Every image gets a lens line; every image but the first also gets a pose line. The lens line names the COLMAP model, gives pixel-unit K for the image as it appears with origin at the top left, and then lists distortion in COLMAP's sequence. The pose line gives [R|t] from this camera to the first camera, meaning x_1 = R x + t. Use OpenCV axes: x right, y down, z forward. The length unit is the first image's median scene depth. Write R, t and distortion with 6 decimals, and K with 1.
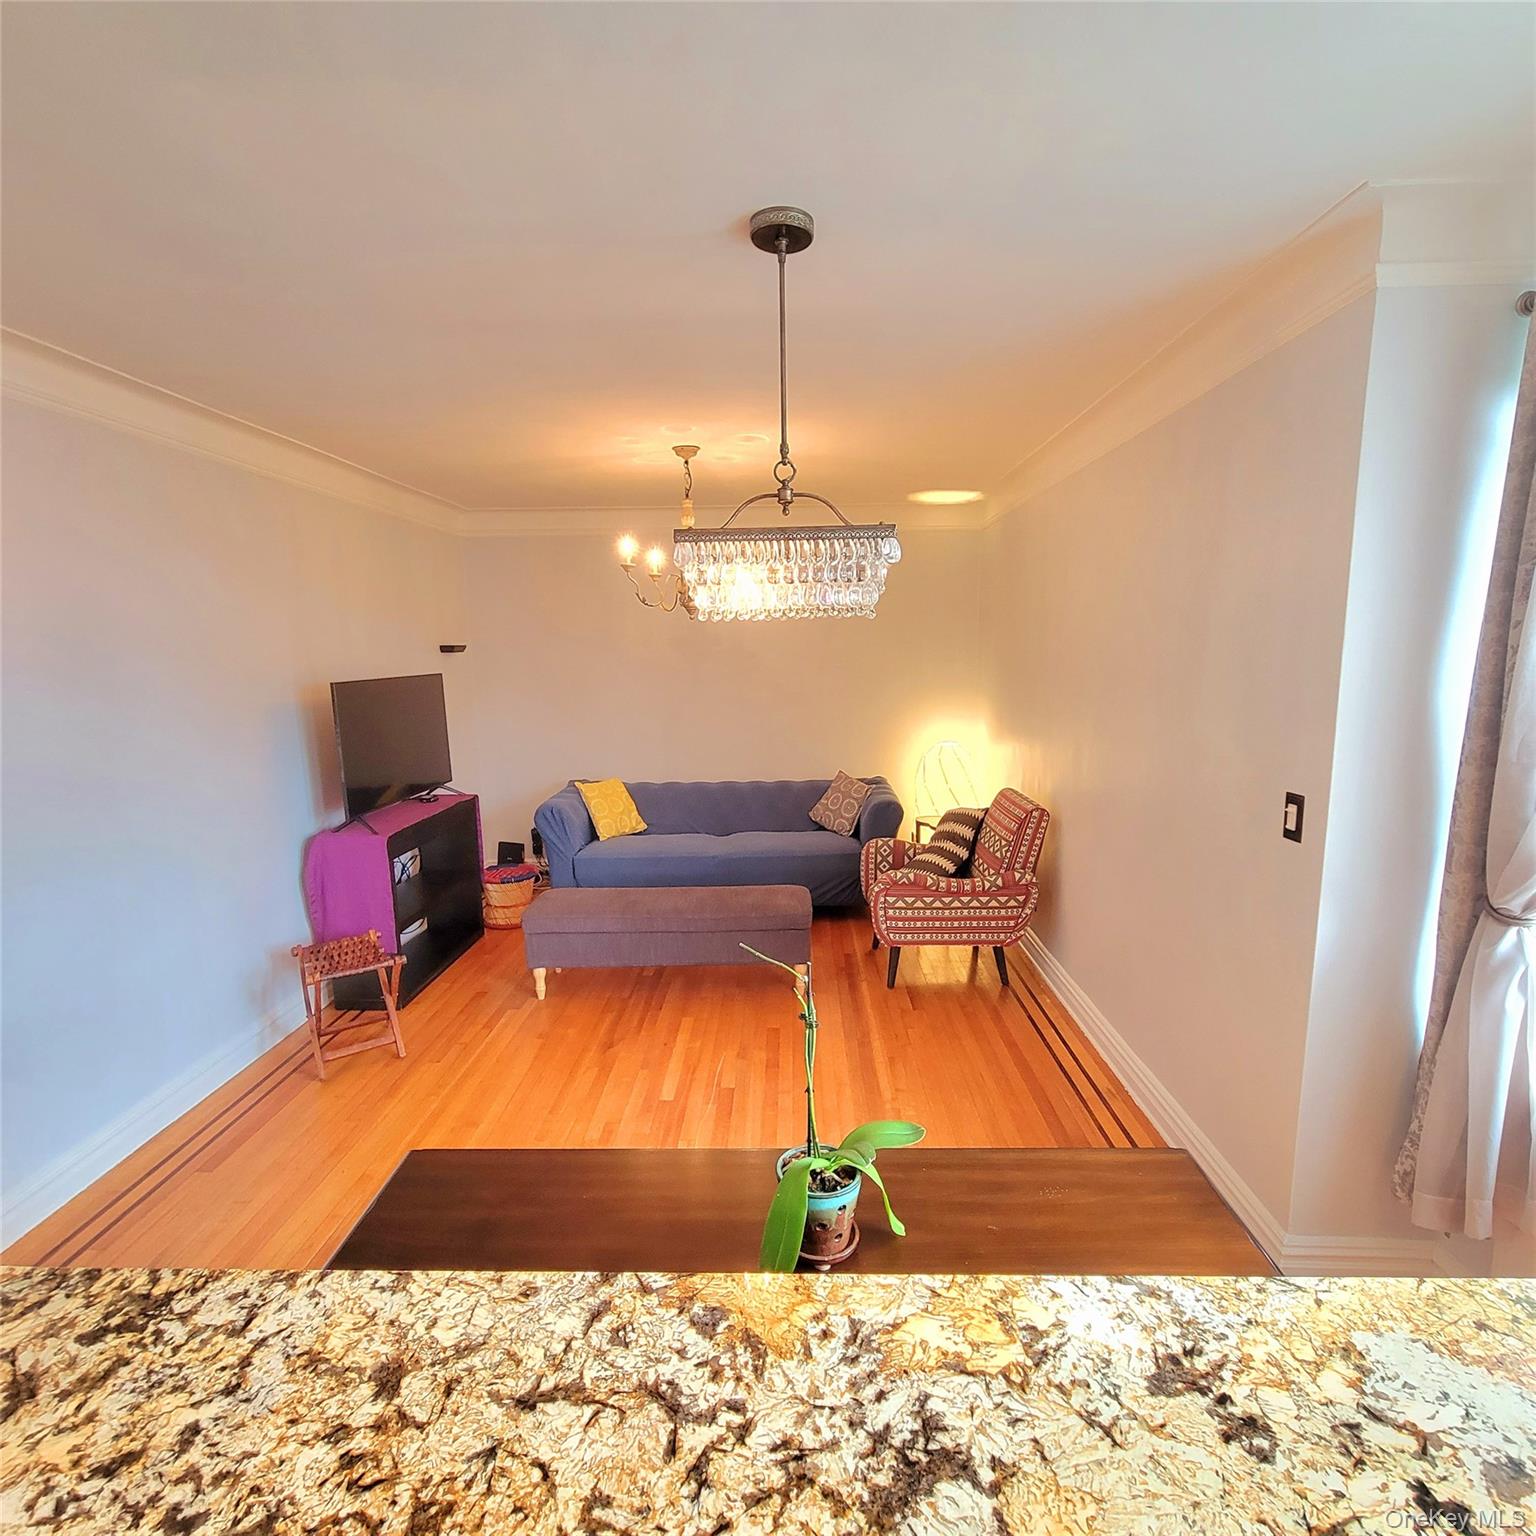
lens RADIAL K [[838.2, 0, 773.3], [0, 838.2, 783.9], [0, 0, 1]] dist [0.000150, 0.000088]
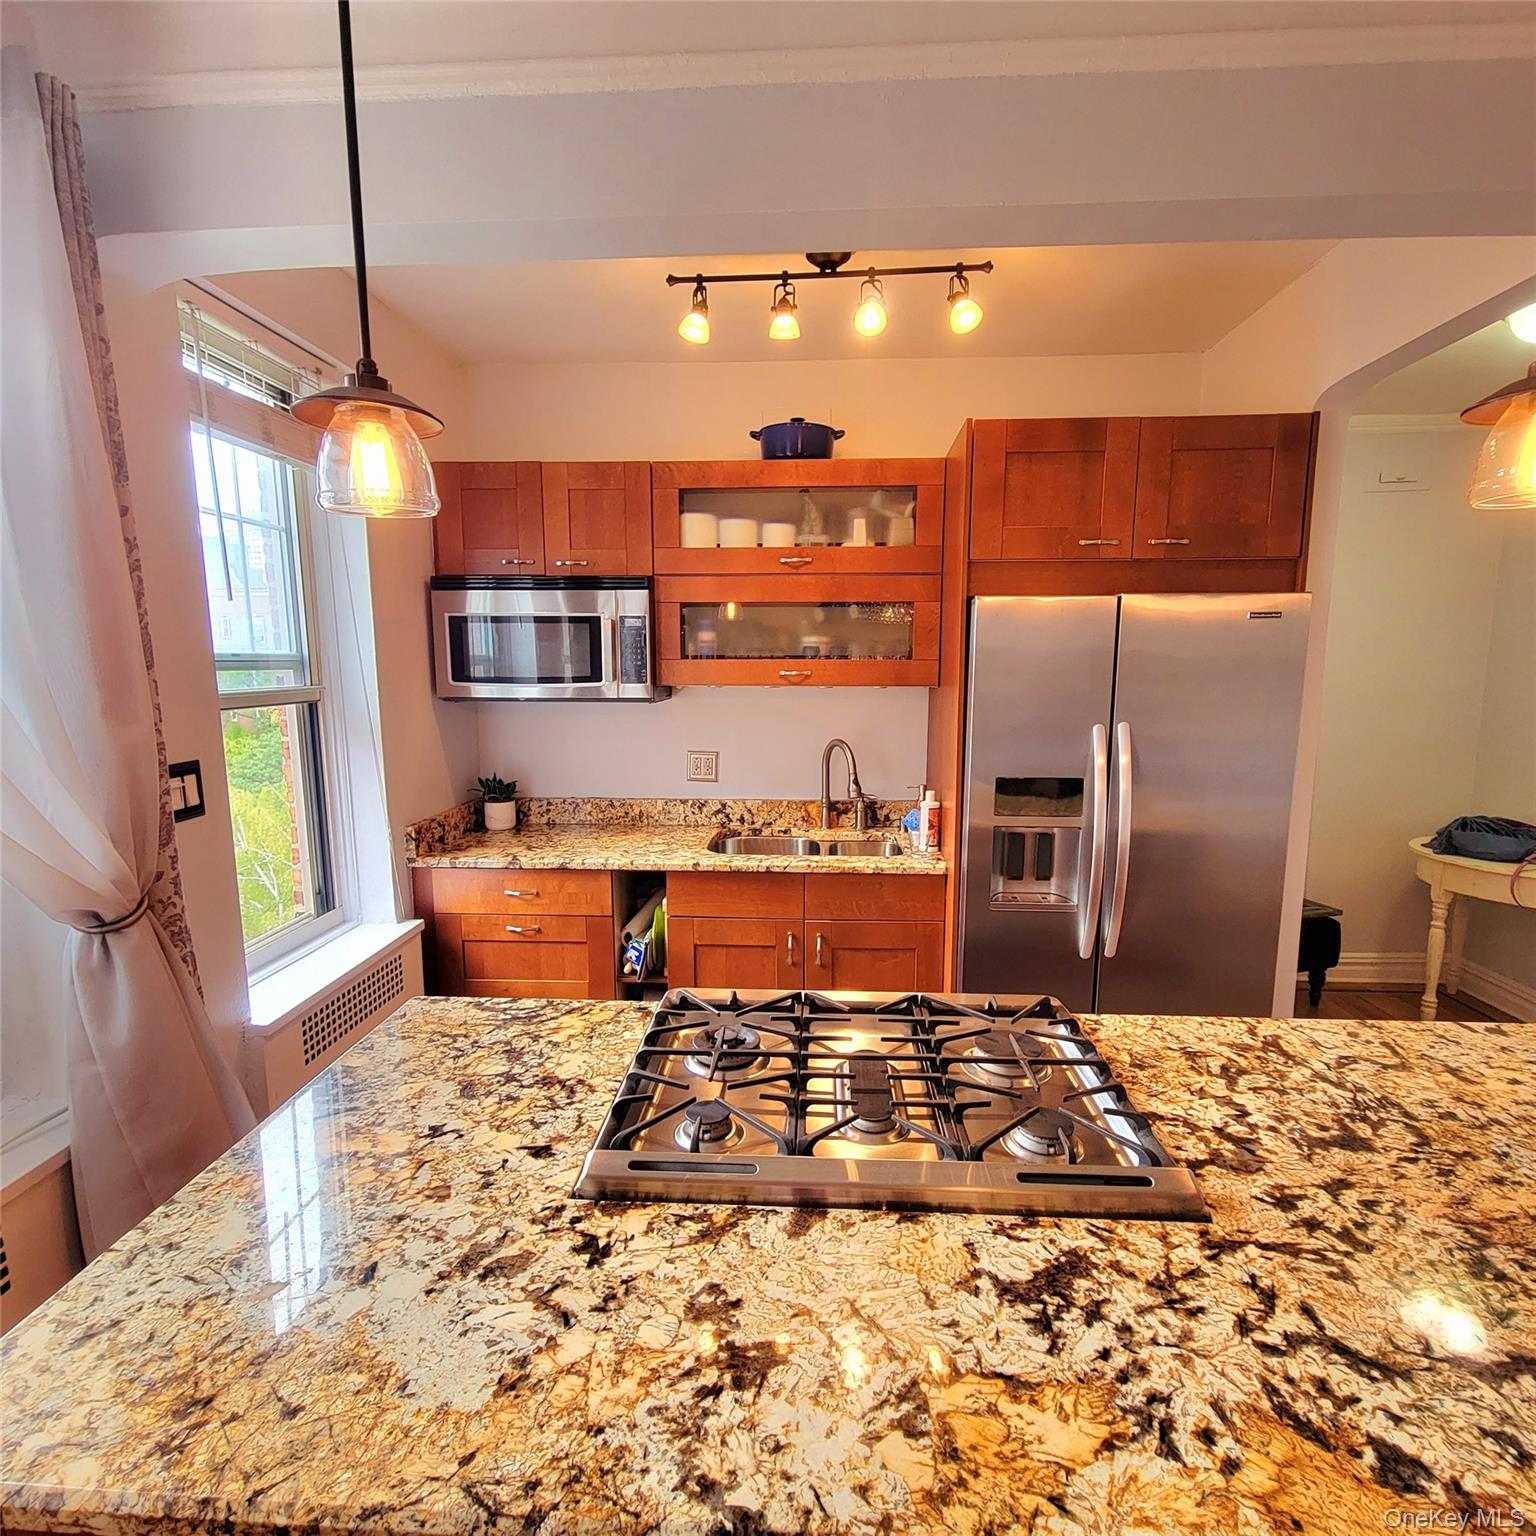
lens RADIAL K [[838.2, 0, 773.3], [0, 838.2, 783.9], [0, 0, 1]] dist [0.000150, 0.000088]
pose [[-0.999408, 0.009445, 0.033076, 0.107792], [0.019262, 0.950332, 0.310640, -0.024230], [-0.028499, 0.311094, -0.949952, 0.408705]]
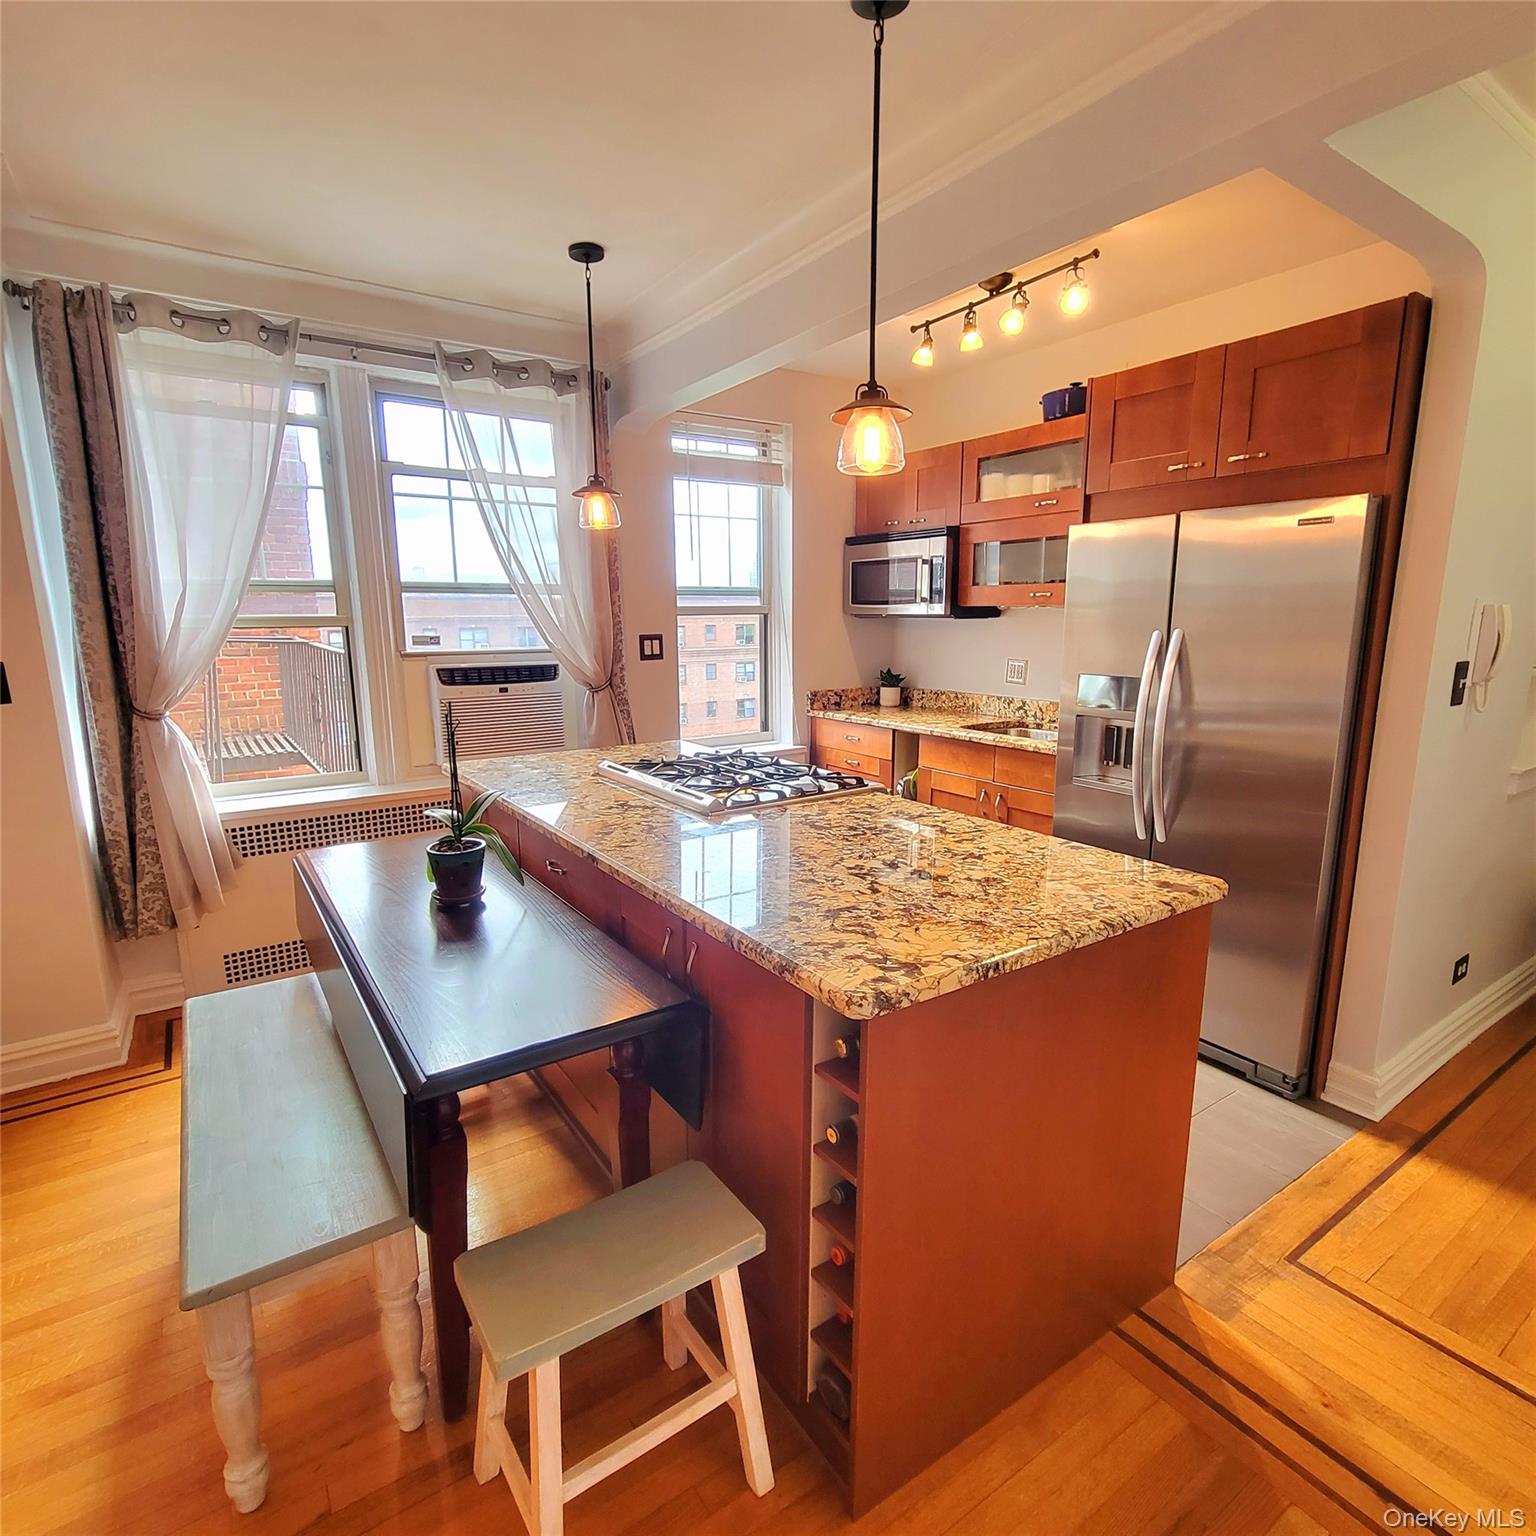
lens RADIAL K [[839.3, 0, 753.2], [0, 839.3, 773.1], [0, 0, 1]] dist [0.001996, -0.002562]
pose [[-0.575160, -0.137827, 0.806347, -0.523957], [0.151747, 0.950621, 0.270728, 0.002858], [-0.803843, 0.278072, -0.525844, 0.479643]]
